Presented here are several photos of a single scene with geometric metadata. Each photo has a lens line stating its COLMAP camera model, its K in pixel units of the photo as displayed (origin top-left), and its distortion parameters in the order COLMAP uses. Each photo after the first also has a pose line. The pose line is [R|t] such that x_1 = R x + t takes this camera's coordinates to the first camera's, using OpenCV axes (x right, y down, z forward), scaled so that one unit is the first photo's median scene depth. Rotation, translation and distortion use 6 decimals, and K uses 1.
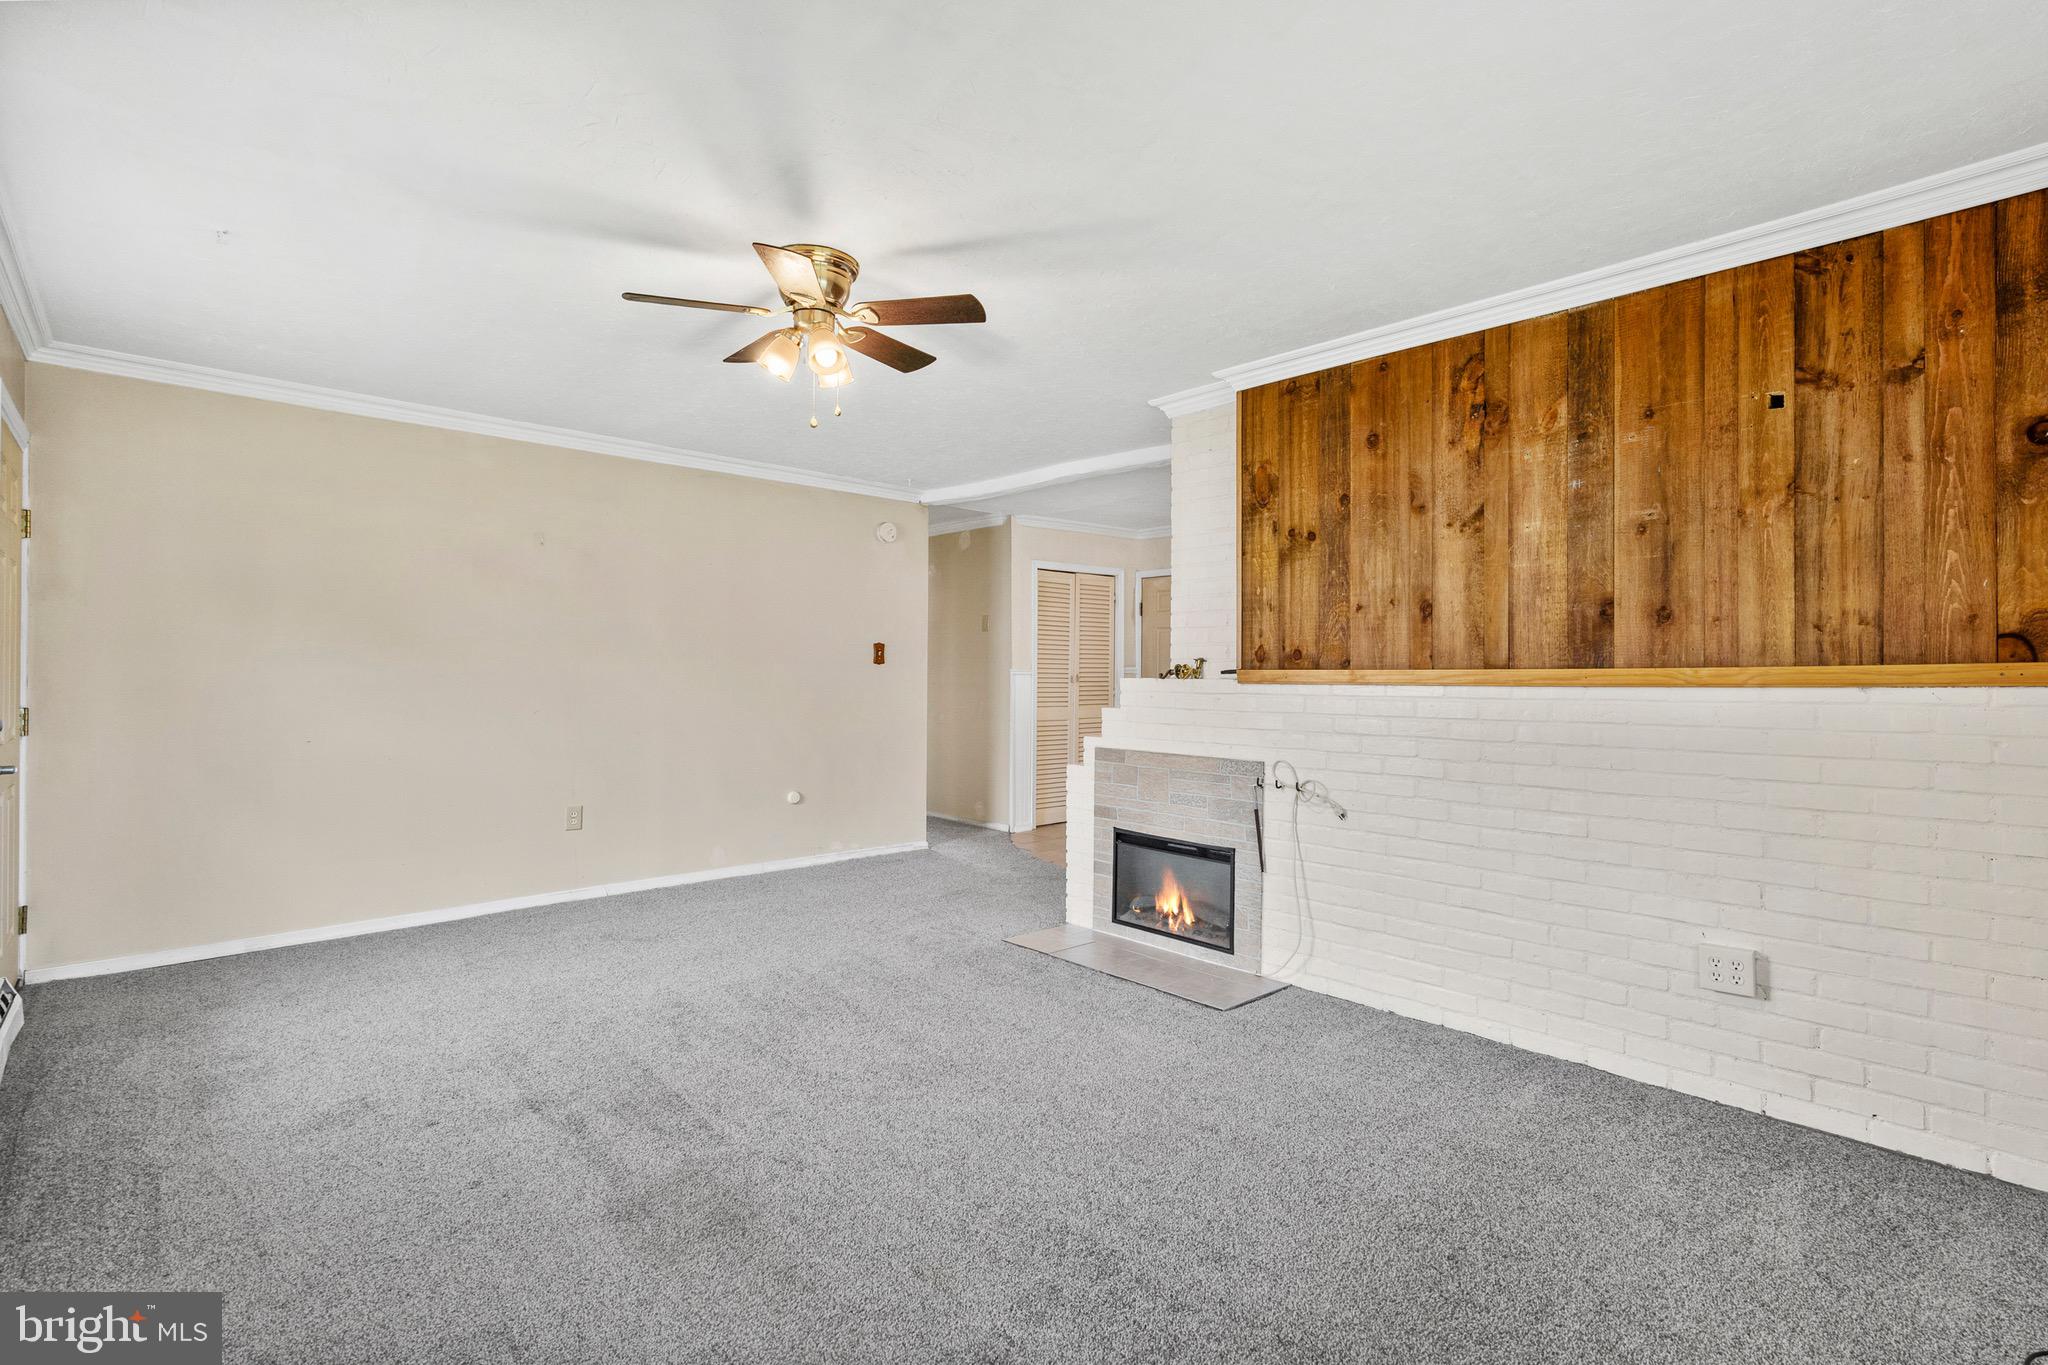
lens RADIAL K [[932.2, 0, 1075.9], [0, 932.2, 667.1], [0, 0, 1]] dist [0.000845, 0.001165]
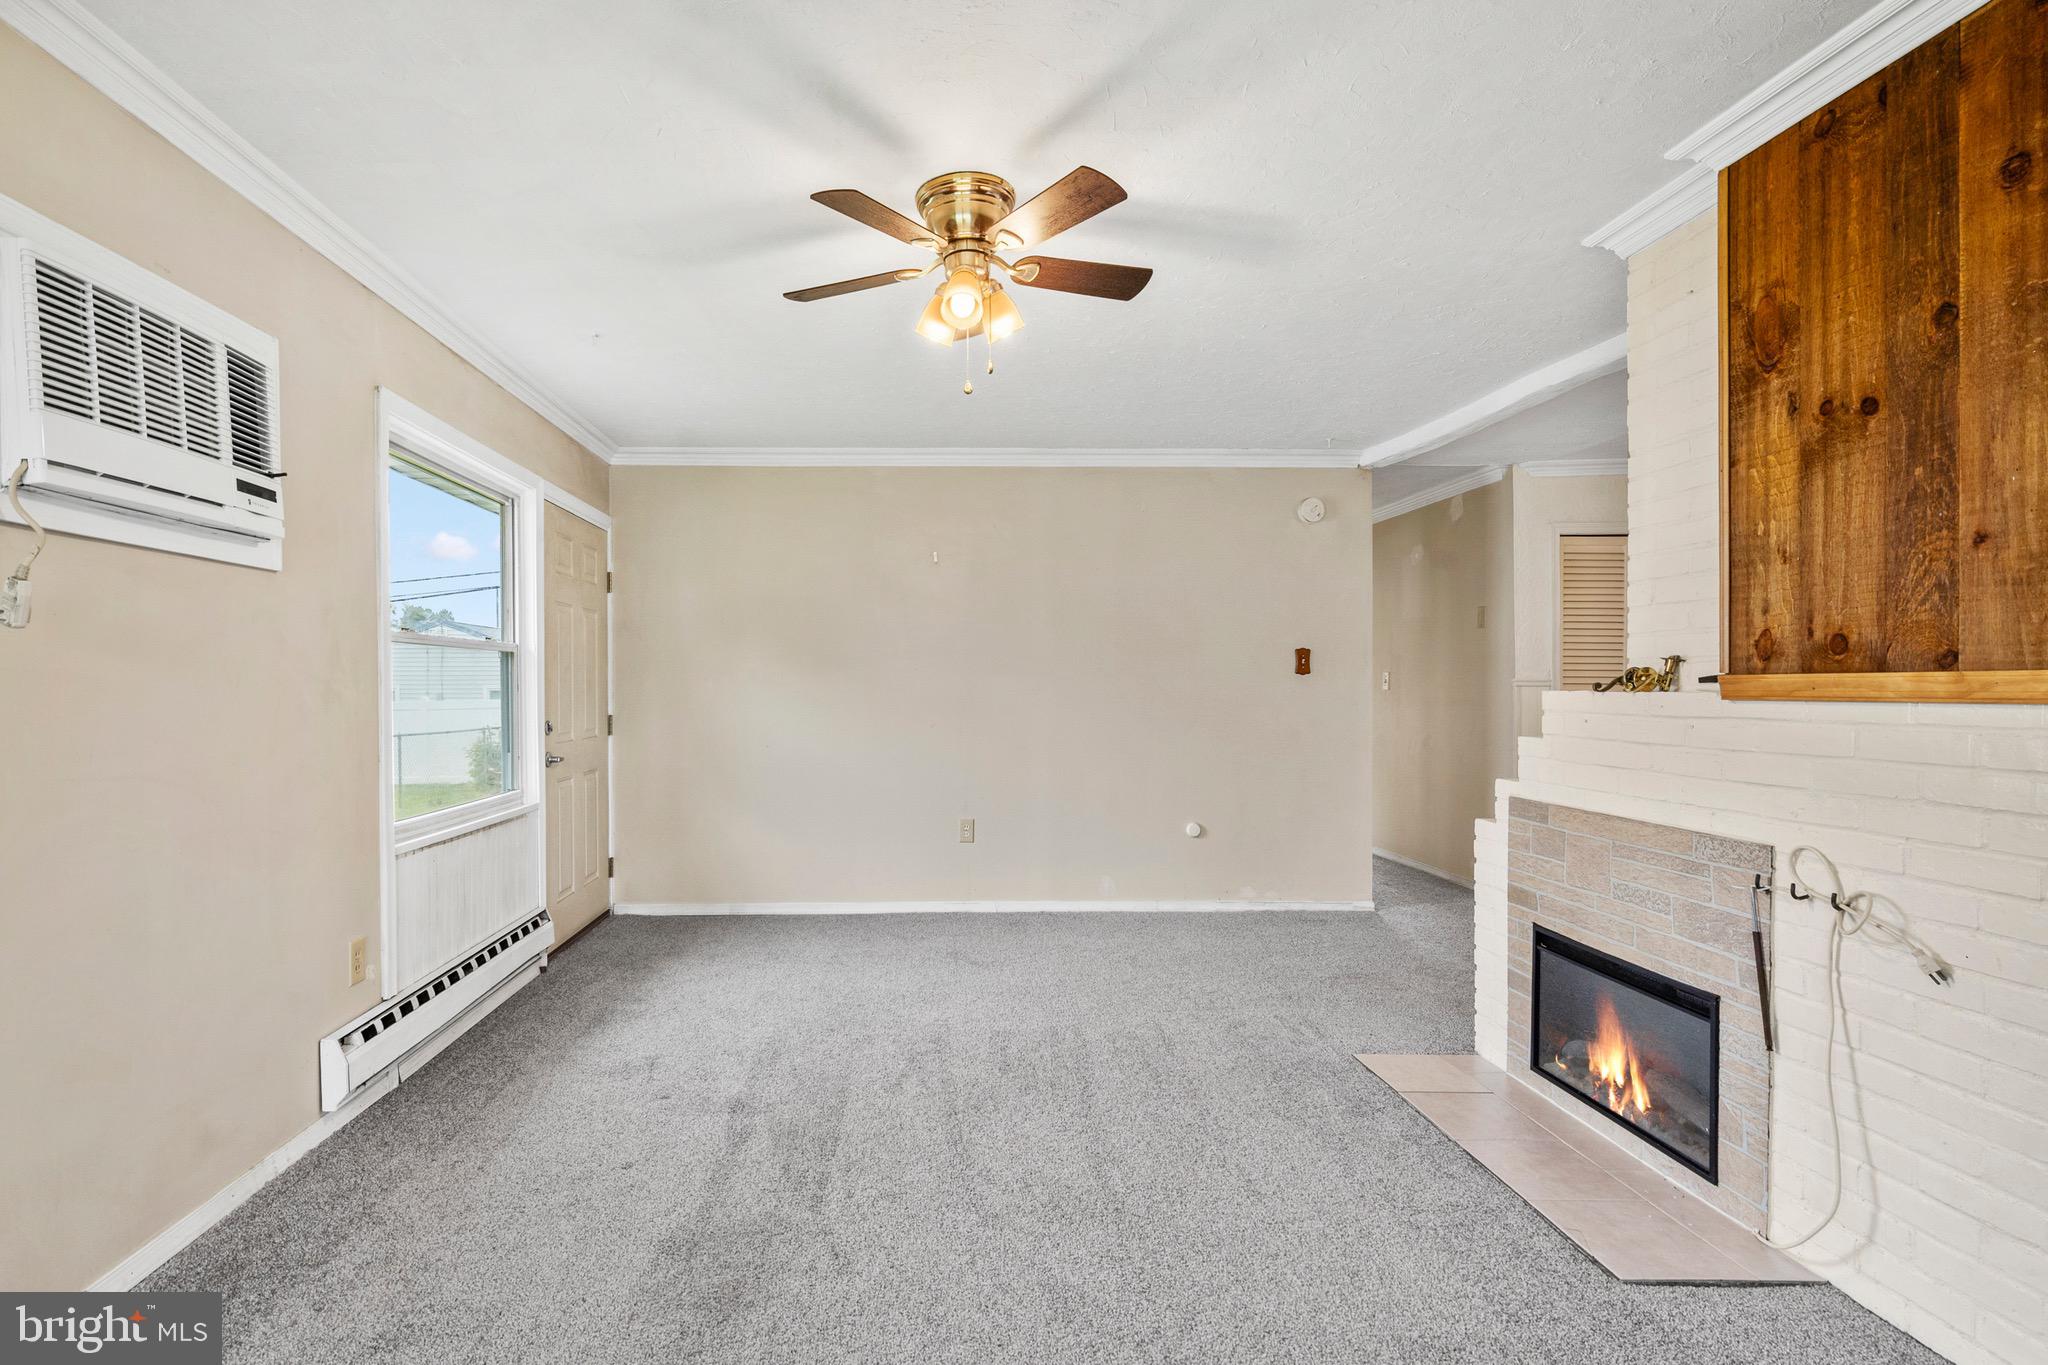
lens RADIAL K [[991.6, 0, 939.2], [0, 991.6, 690.9], [0, 0, 1]] dist [-0.000649, 0.001416]
pose [[0.728563, -0.004491, -0.684964, 0.246146], [0.011693, 0.999914, 0.005881, 0.003518], [0.684879, -0.012294, 0.728553, 0.259913]]
